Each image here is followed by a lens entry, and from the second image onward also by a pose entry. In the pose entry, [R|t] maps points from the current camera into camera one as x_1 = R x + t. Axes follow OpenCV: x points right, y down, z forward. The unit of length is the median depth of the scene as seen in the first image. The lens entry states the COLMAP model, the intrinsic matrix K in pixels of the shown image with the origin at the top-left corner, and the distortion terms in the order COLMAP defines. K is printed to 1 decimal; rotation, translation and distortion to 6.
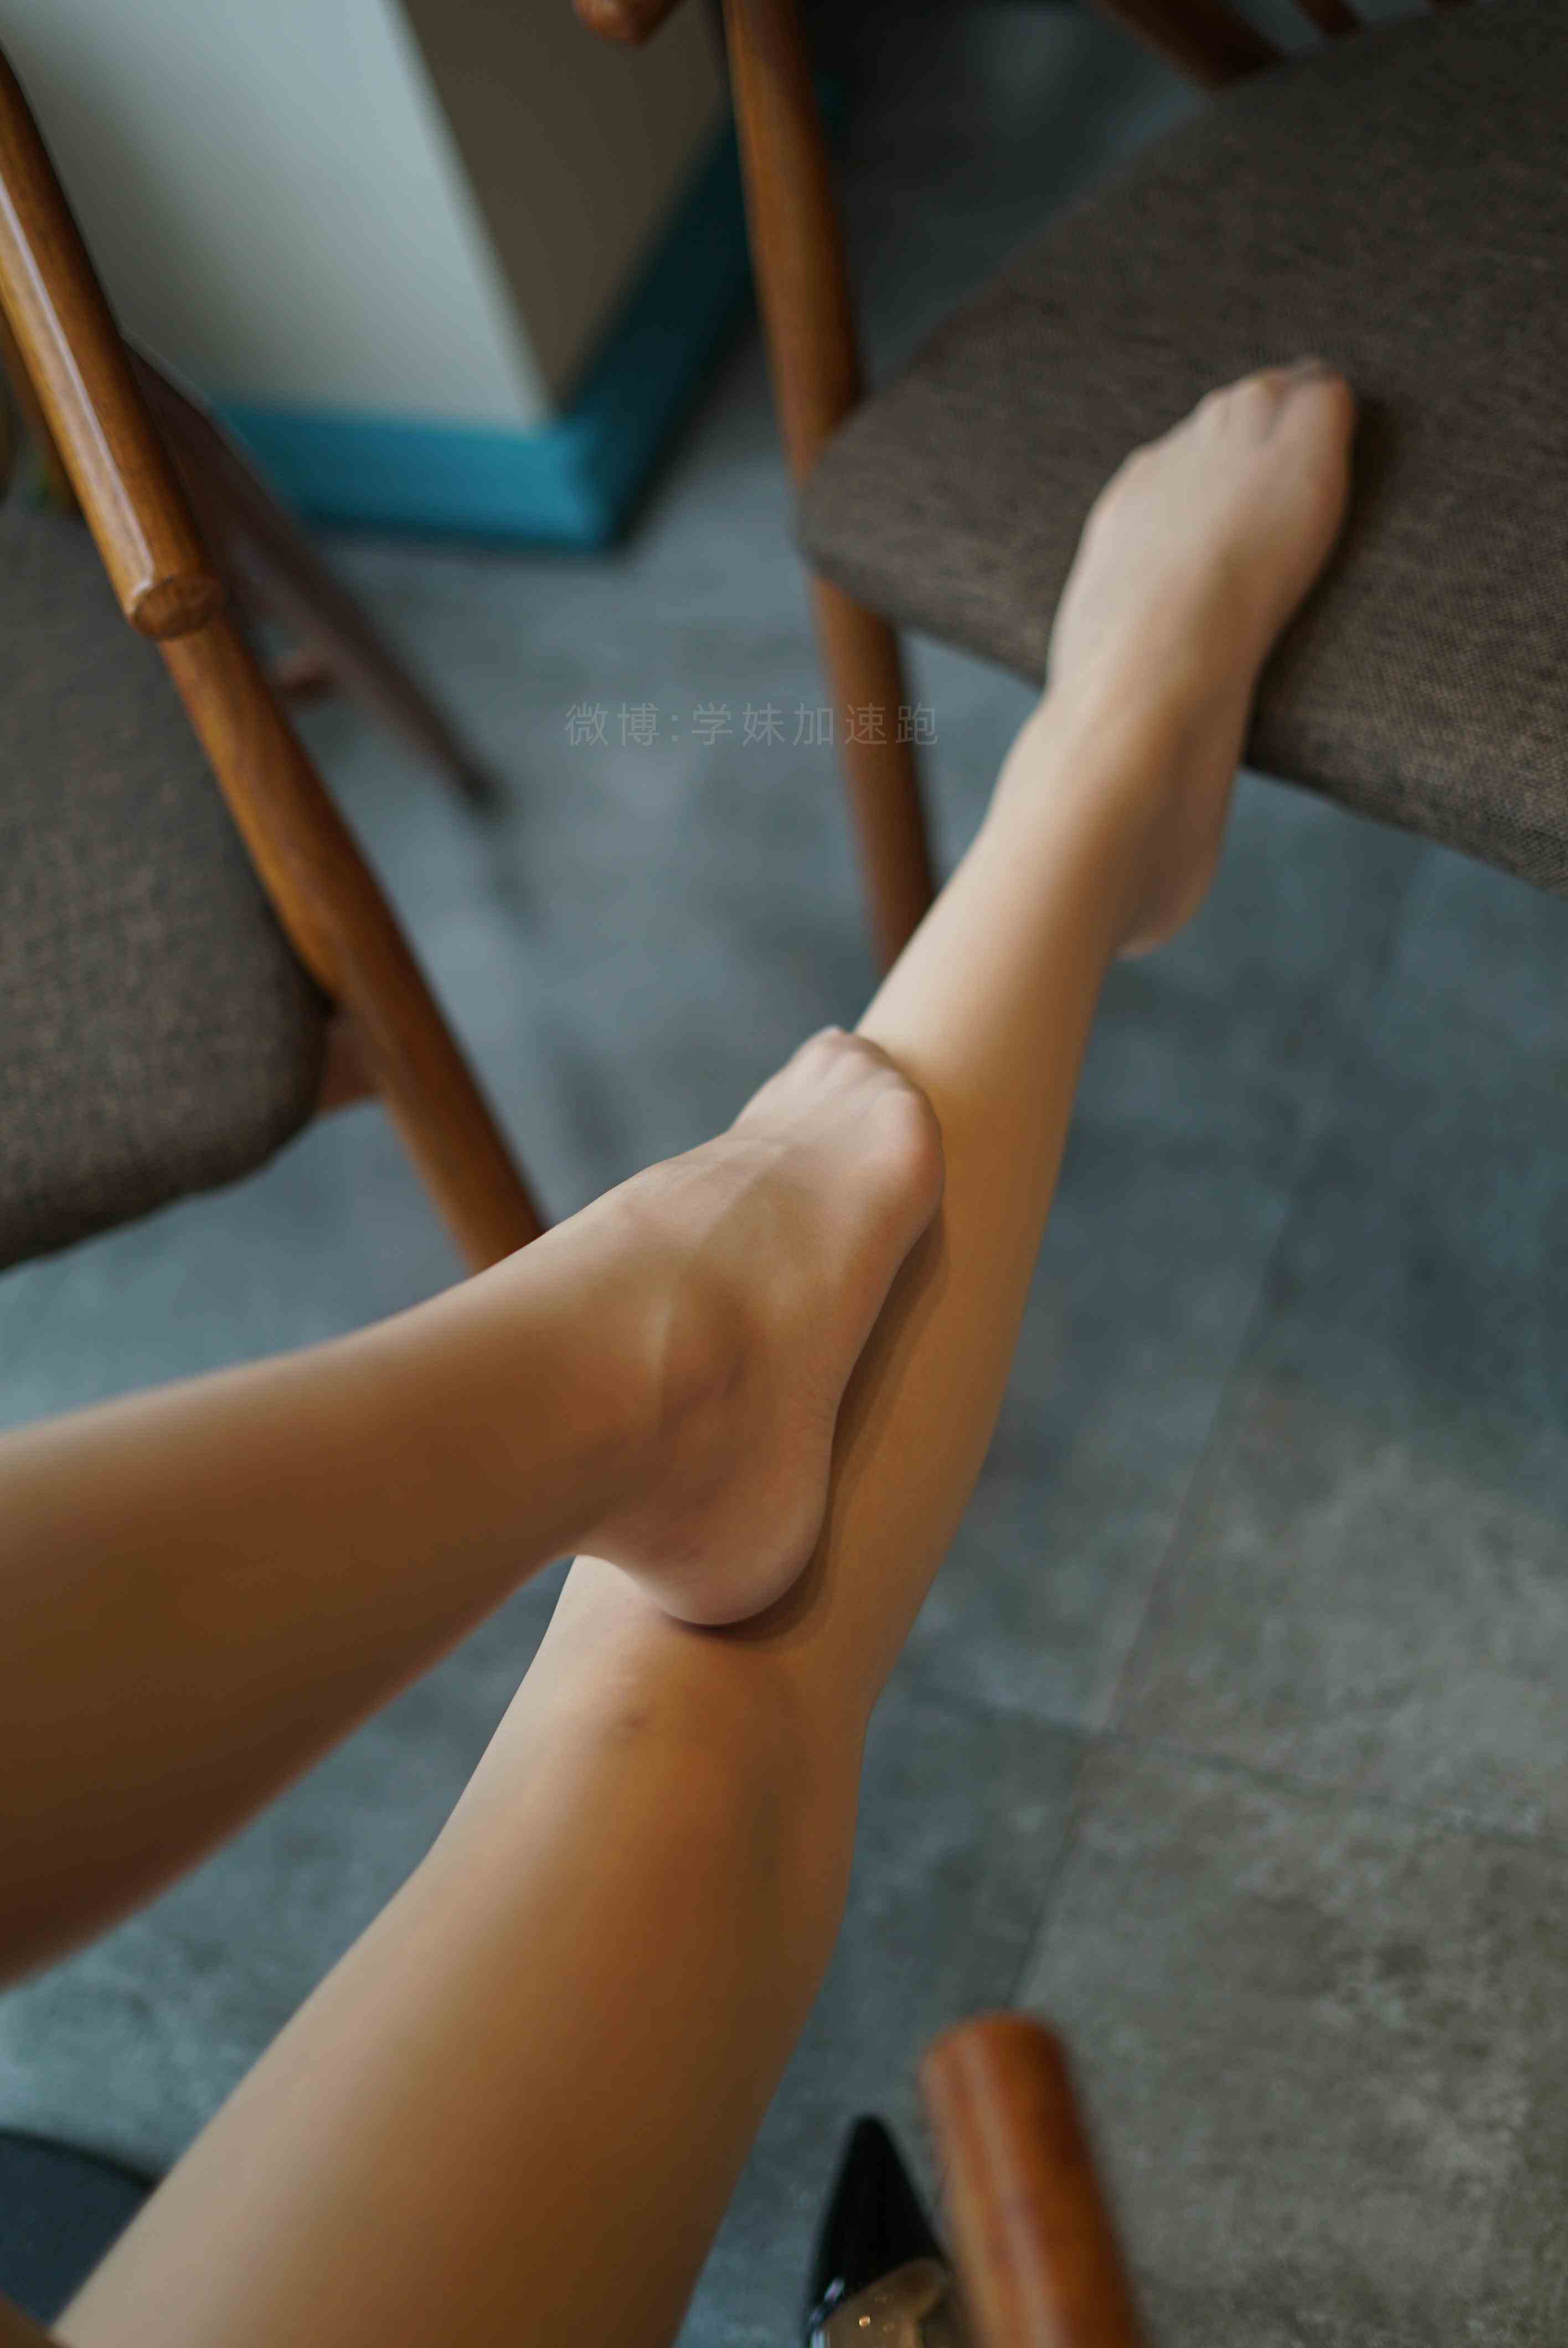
lens RADIAL K [[3536.3, 0, 784.0], [0, 3536.3, 1174.0], [0, 0, 1]] dist [-0.064855, 0.146527]
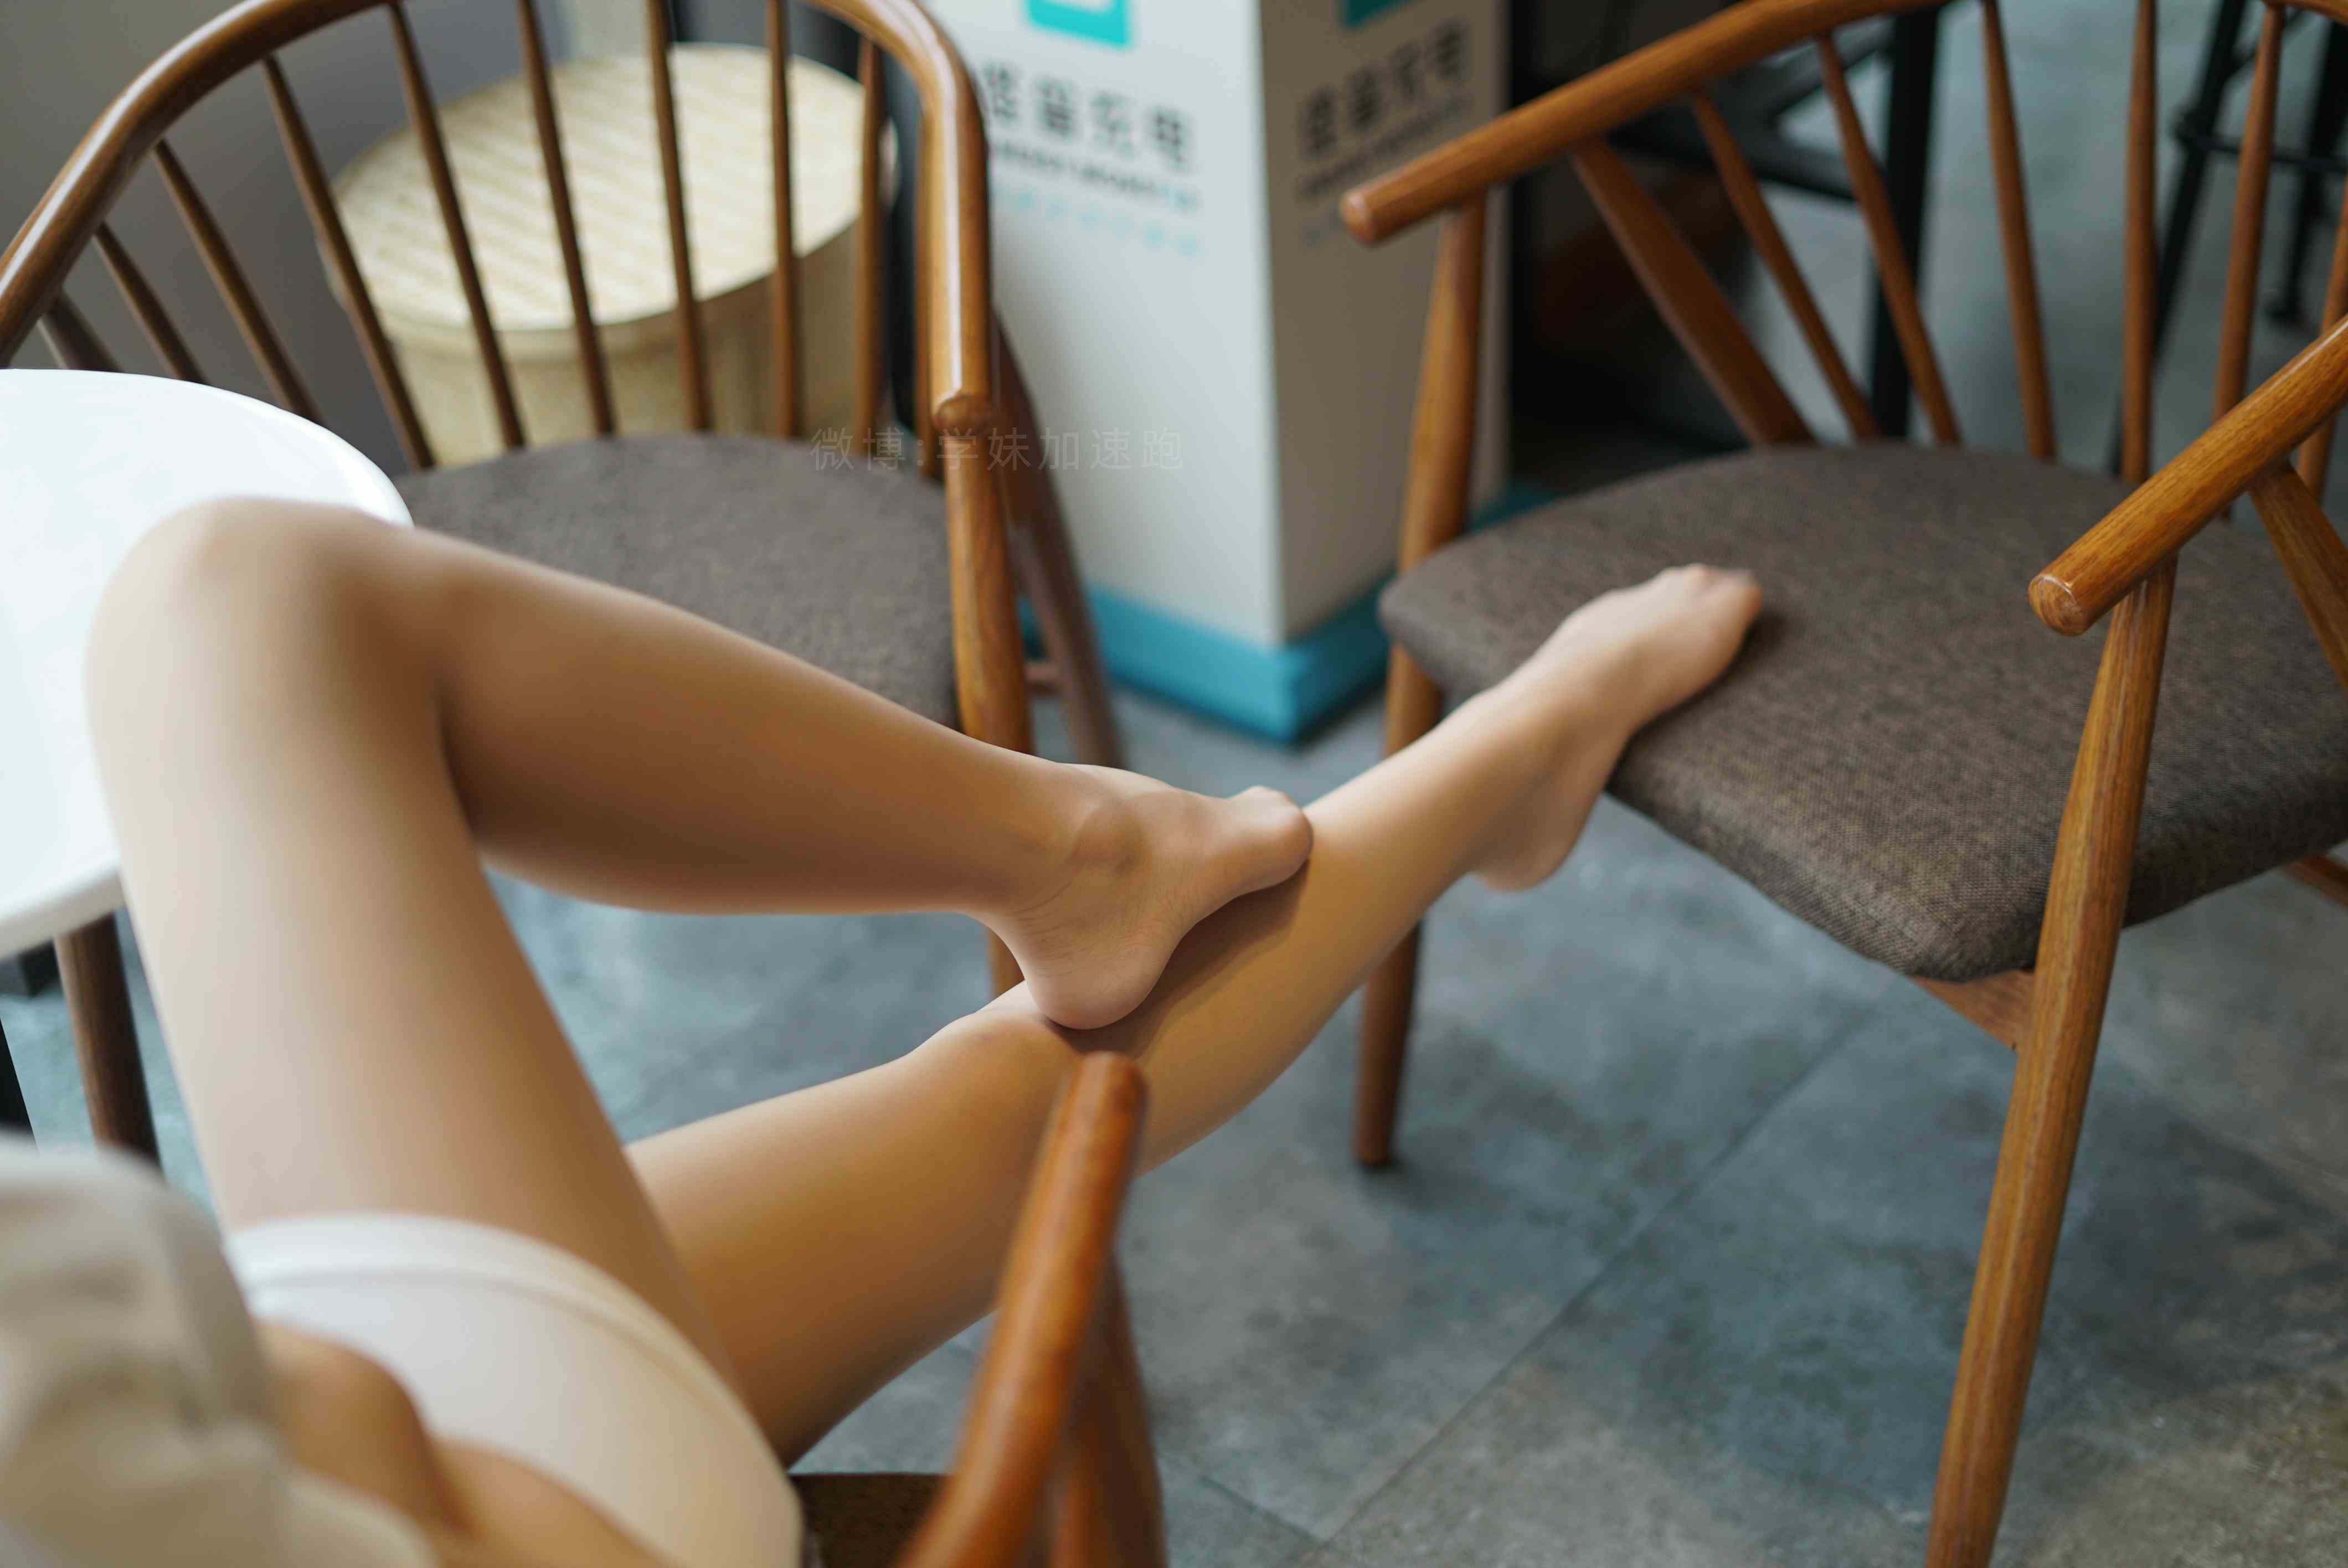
lens RADIAL K [[3431.9, 0, 1174.0], [0, 3431.9, 784.0], [0, 0, 1]] dist [0.007916, -0.016418]
pose [[0.940040, 0.306420, -0.149772, 0.166596], [-0.337113, 0.901421, -0.271655, 0.315776], [0.051767, 0.305856, 0.950669, -0.344866]]
